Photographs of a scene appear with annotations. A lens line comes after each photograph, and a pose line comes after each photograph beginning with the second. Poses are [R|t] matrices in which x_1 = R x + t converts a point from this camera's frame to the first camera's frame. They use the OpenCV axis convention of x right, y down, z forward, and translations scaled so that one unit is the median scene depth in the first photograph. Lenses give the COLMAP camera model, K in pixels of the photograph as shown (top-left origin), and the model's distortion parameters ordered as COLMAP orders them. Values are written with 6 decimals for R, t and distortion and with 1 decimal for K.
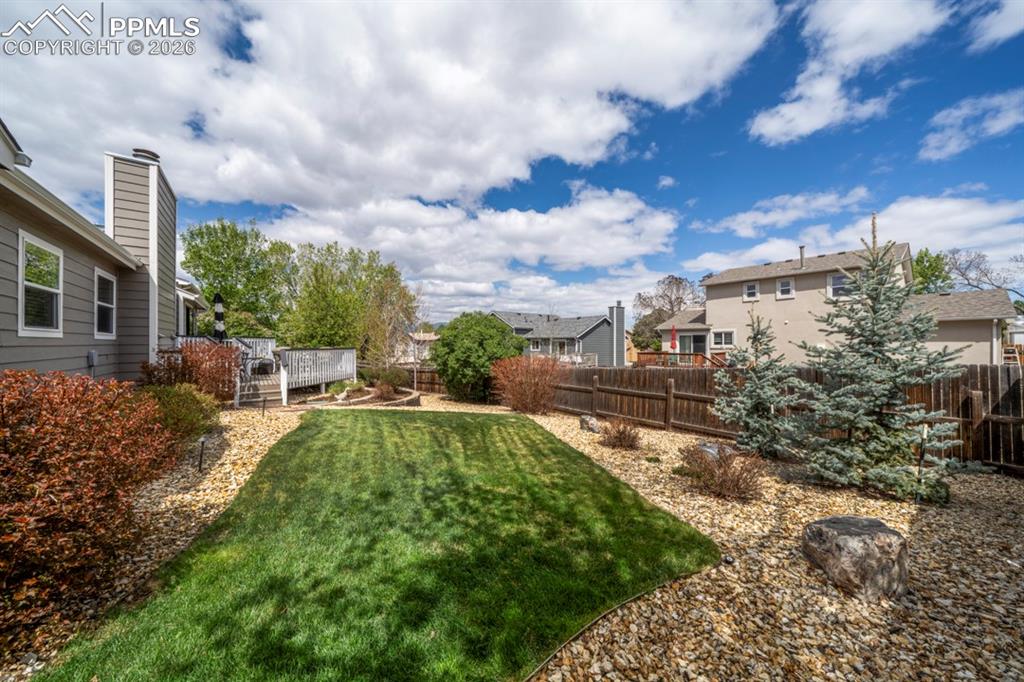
lens RADIAL K [[342.8, 0, 492.8], [0, 342.8, 335.5], [0, 0, 1]] dist [-0.001572, -0.000089]
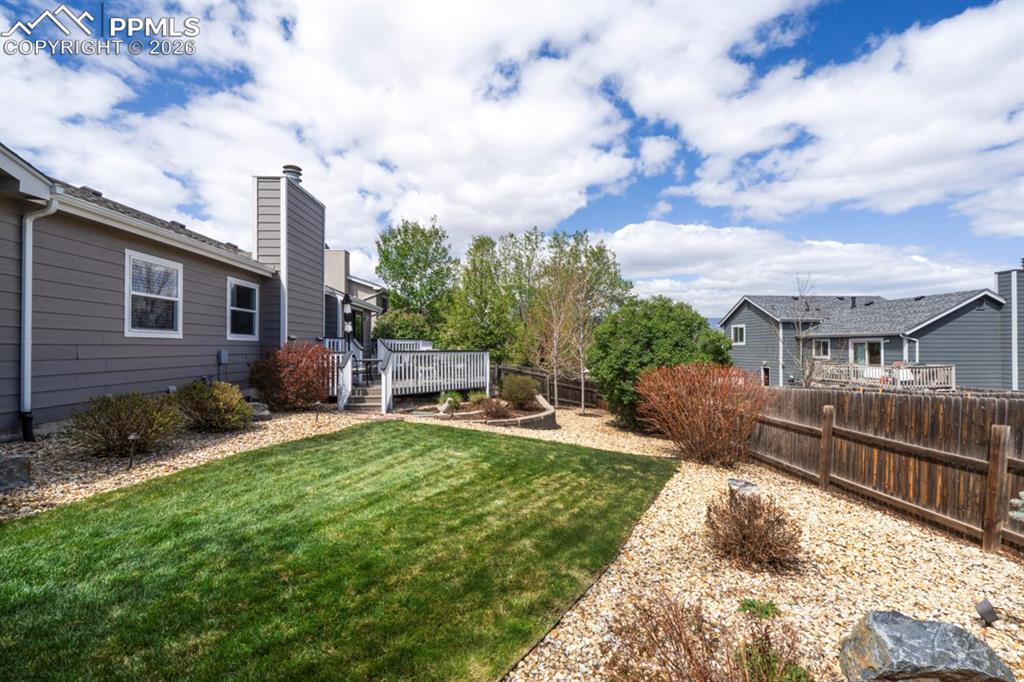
lens RADIAL K [[436.2, 0, 512.0], [0, 436.2, 341.0], [0, 0, 1]] dist [-0.002243, -0.000504]
pose [[0.830373, -0.010071, -0.557116, 0.316705], [0.013883, 0.999900, 0.002618, 0.016690], [0.557034, -0.009909, 0.830430, 0.238402]]
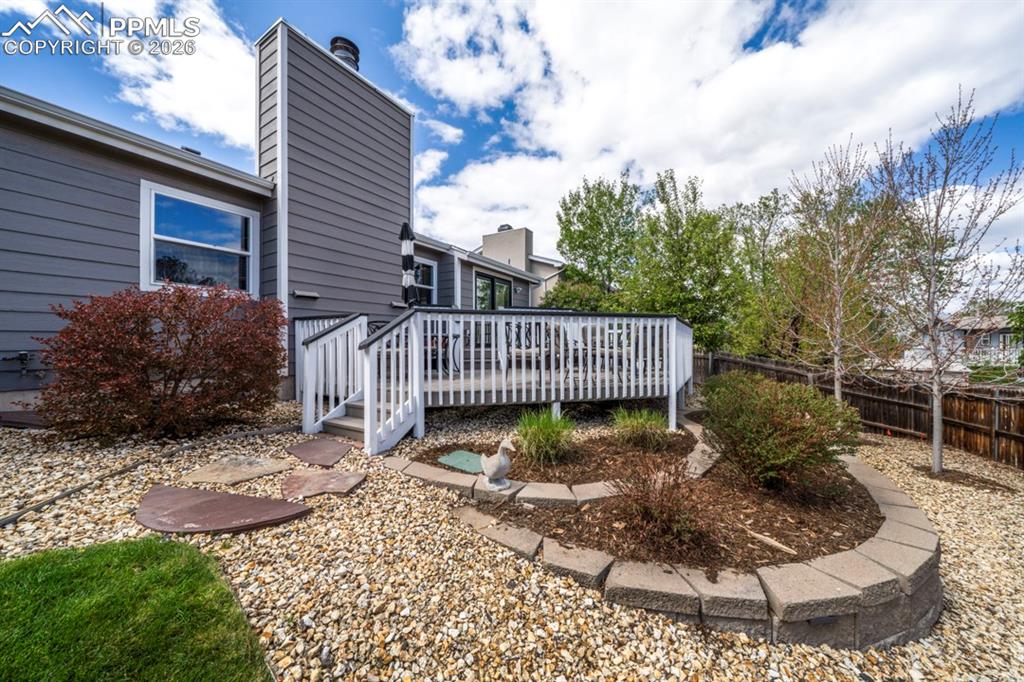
lens RADIAL K [[342.8, 0, 492.8], [0, 342.8, 335.5], [0, 0, 1]] dist [-0.001572, -0.000089]
pose [[0.354018, -0.001971, -0.935236, -0.067249], [0.003652, 0.999993, -0.000725, 0.066777], [0.935231, -0.003159, 0.354023, 0.798106]]
